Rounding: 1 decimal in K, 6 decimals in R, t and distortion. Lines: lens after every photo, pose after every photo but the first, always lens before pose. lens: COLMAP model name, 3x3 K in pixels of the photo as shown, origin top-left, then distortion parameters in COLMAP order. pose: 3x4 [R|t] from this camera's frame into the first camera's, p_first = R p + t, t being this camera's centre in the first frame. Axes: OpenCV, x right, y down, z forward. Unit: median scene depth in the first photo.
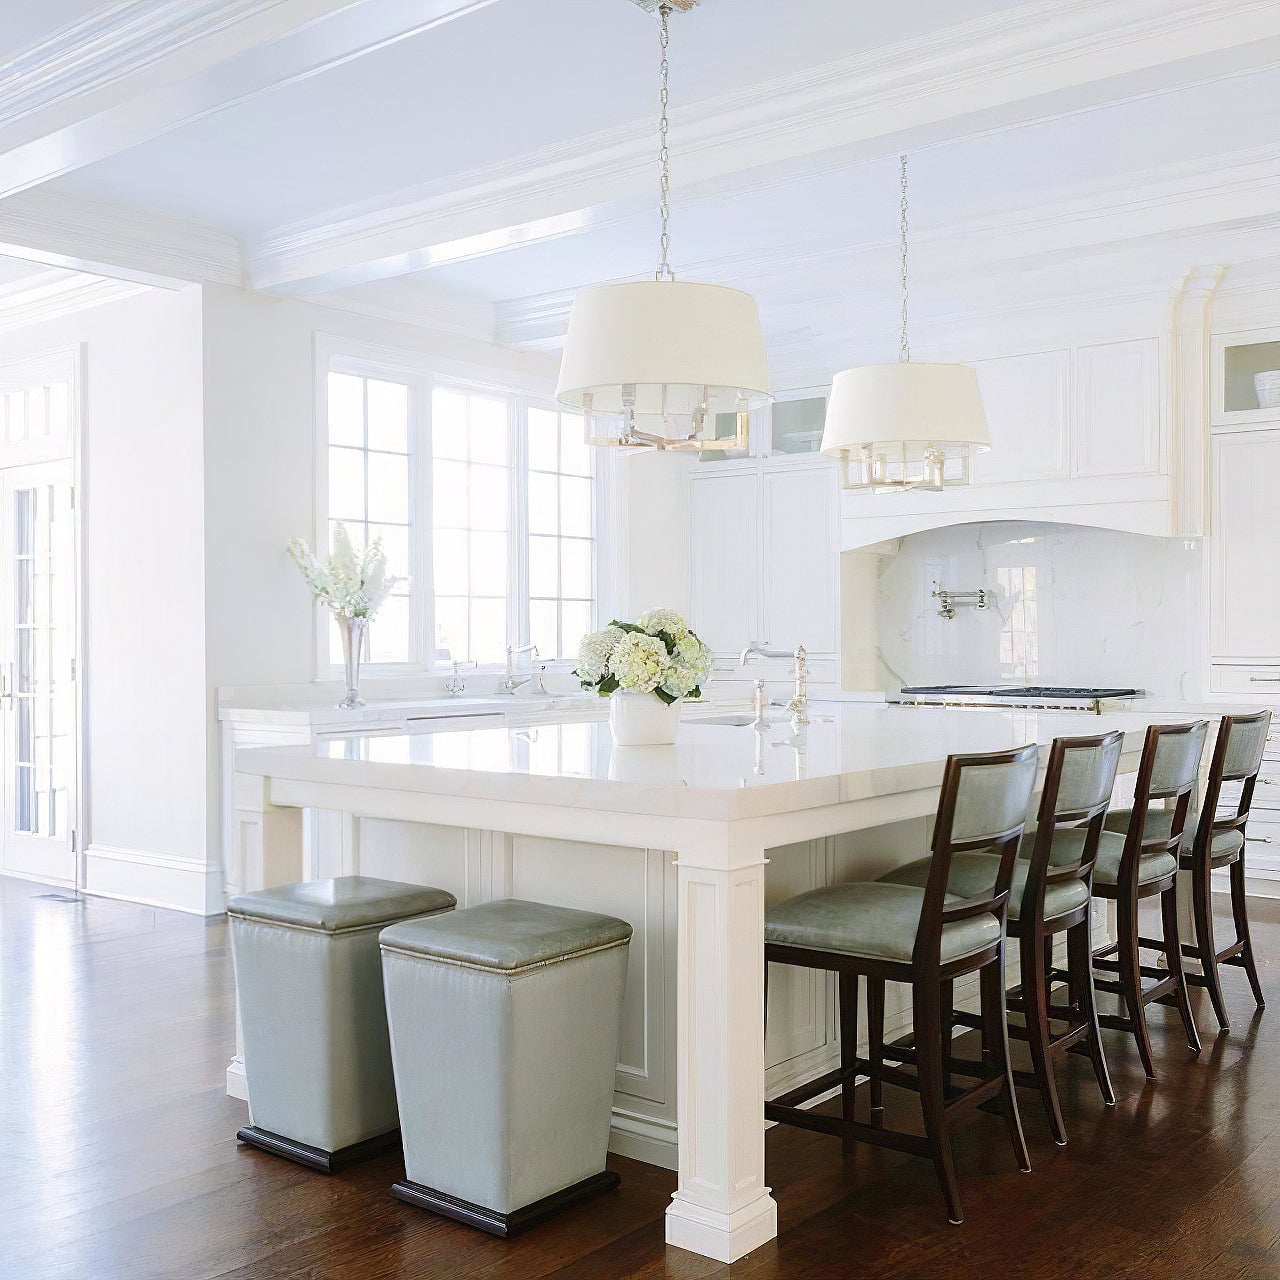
lens RADIAL K [[1367.5, 0, 611.2], [0, 1367.5, 639.6], [0, 0, 1]] dist [-0.024681, 0.007831]
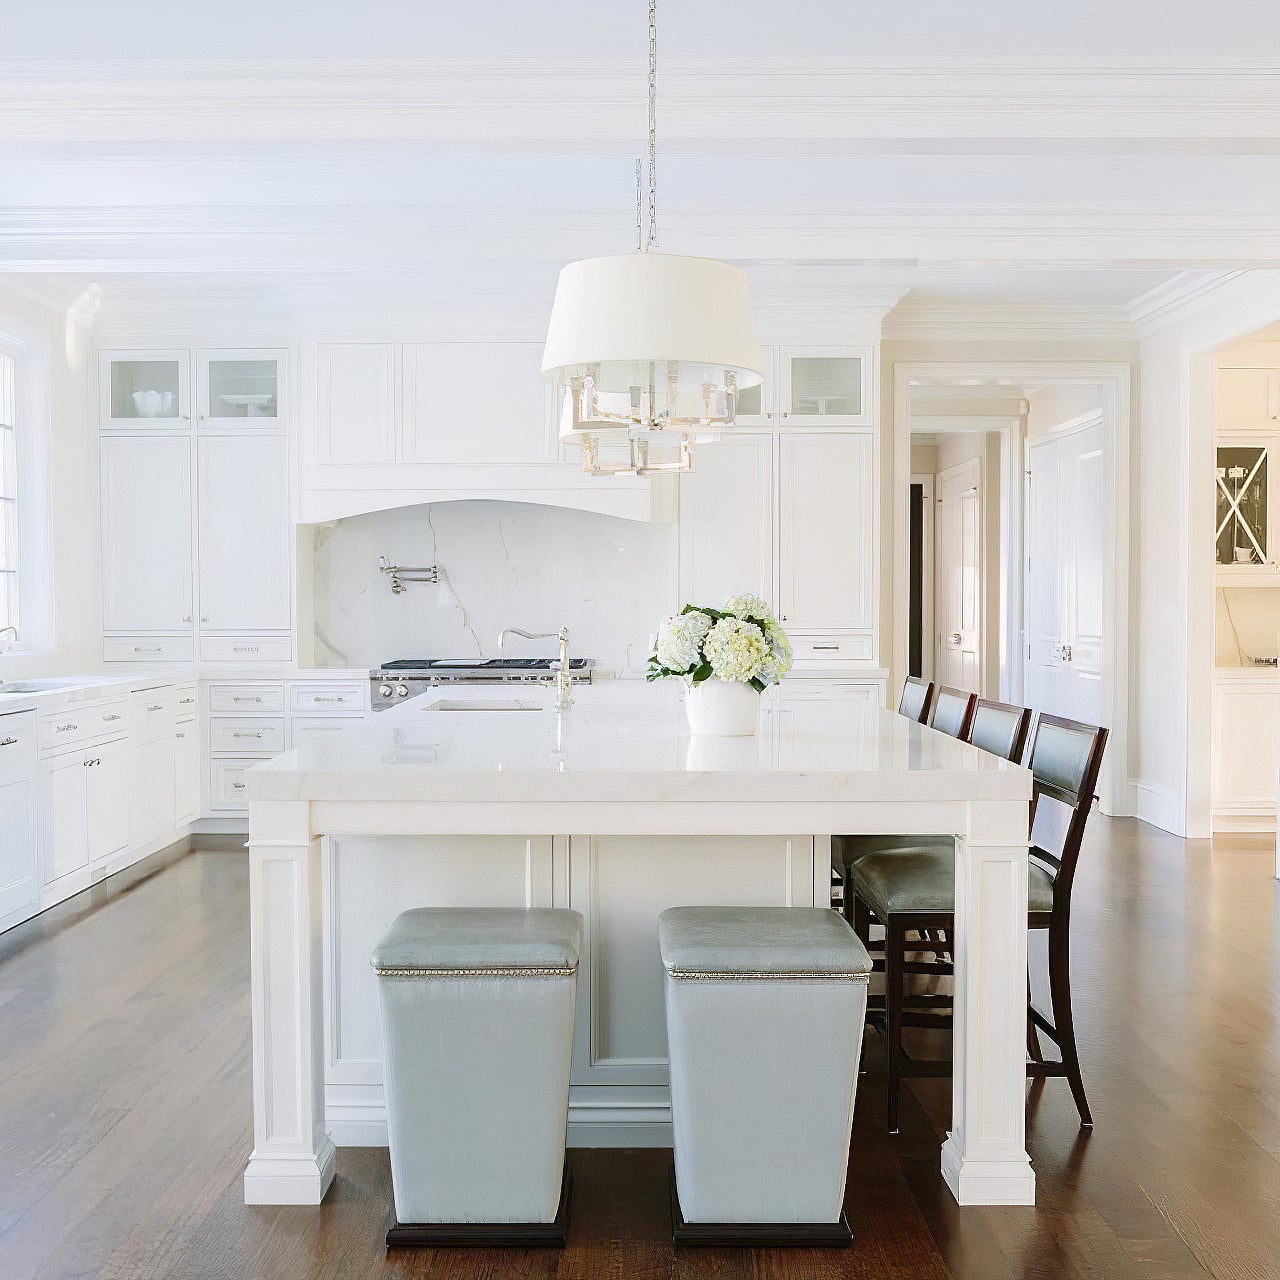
lens RADIAL K [[1367.5, 0, 611.2], [0, 1367.5, 639.6], [0, 0, 1]] dist [-0.024681, 0.007831]
pose [[0.797035, -0.019875, 0.603606, -0.277969], [0.006003, 0.999670, 0.024989, -0.006855], [-0.603904, -0.016293, 0.796891, 0.118011]]
